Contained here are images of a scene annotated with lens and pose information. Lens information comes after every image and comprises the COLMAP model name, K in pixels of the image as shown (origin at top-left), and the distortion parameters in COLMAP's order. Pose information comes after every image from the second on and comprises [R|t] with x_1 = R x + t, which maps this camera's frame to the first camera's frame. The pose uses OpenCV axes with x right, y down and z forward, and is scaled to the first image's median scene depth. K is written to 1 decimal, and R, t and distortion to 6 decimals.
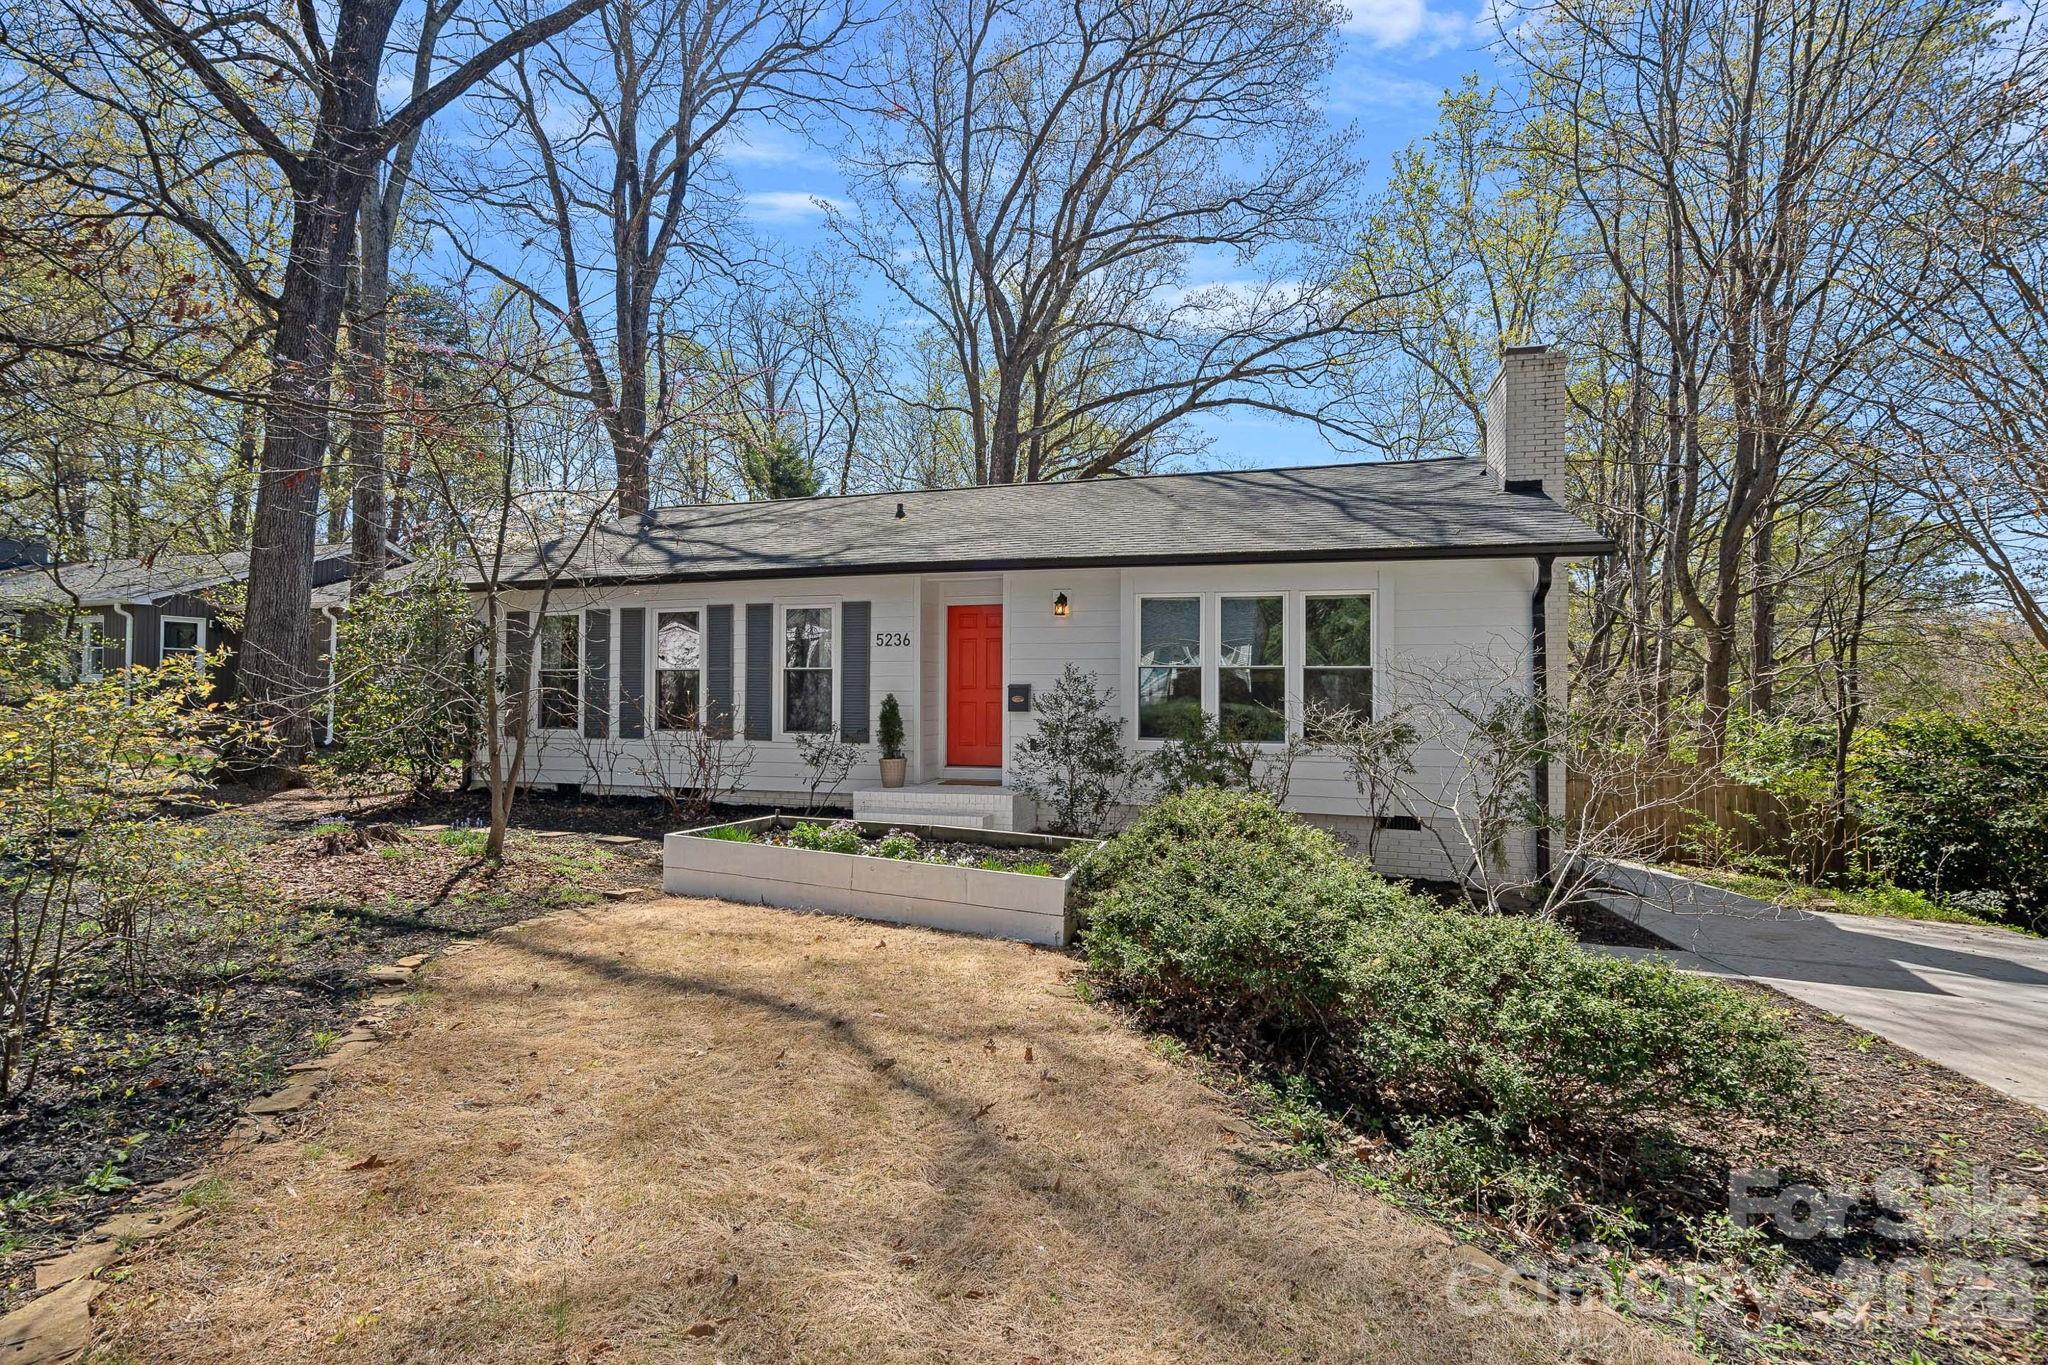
lens RADIAL K [[988.4, 0, 1024.0], [0, 988.4, 682.5], [0, 0, 1]] dist [-0.017473, -0.000053]
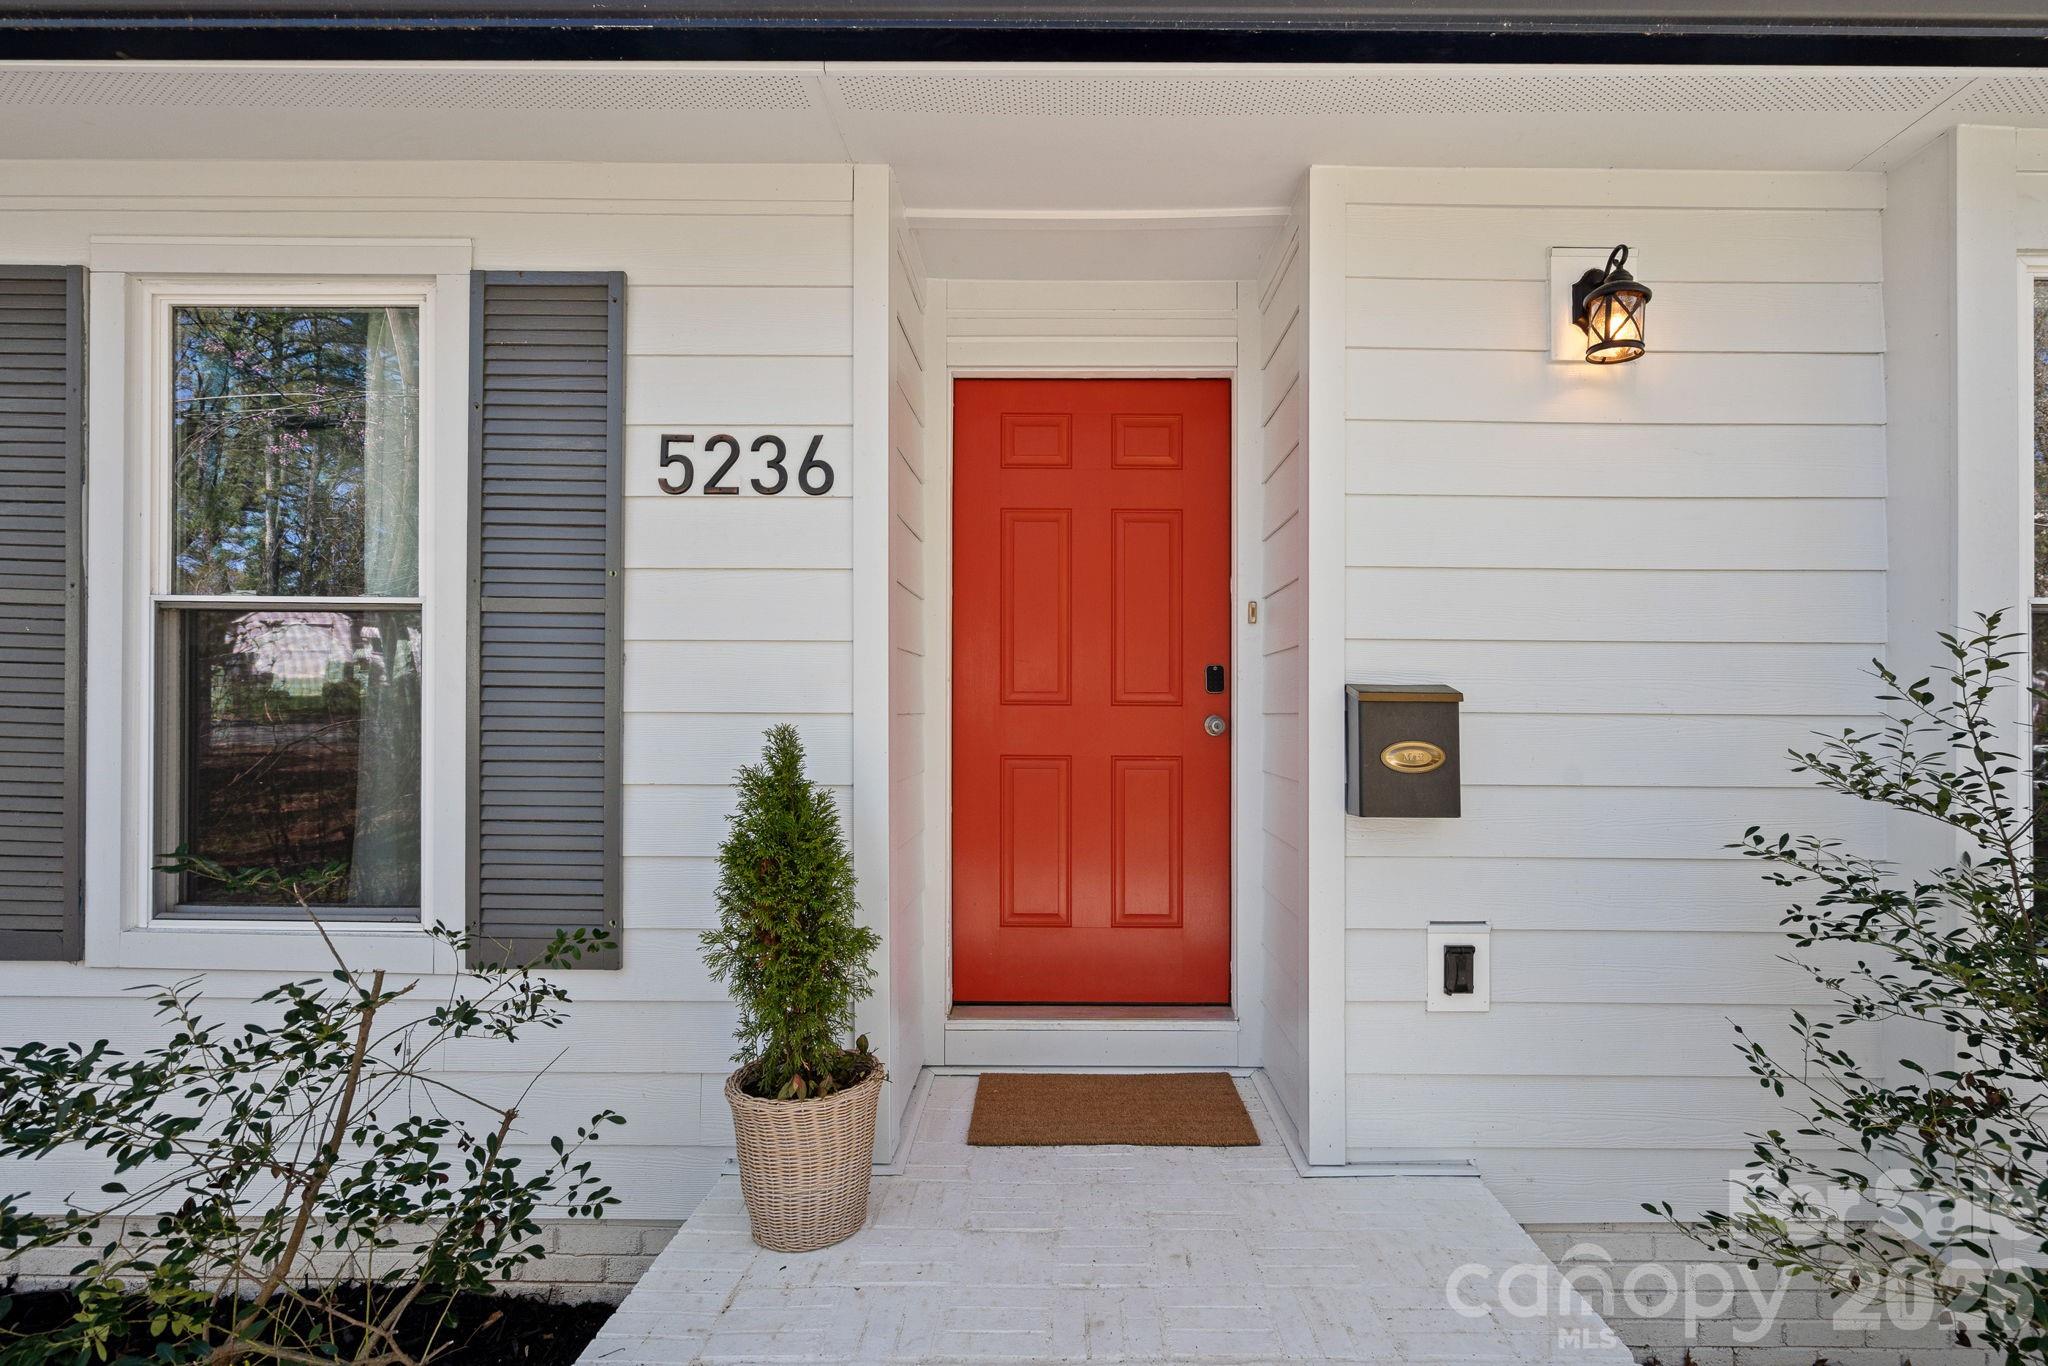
lens RADIAL K [[951.6, 0, 969.8], [0, 951.6, 690.7], [0, 0, 1]] dist [-0.007605, 0.000440]
pose [[0.969107, 0.007936, 0.246514, -0.129595], [-0.007646, 0.999968, -0.002135, 0.003387], [-0.246523, 0.000184, 0.969137, 0.762384]]
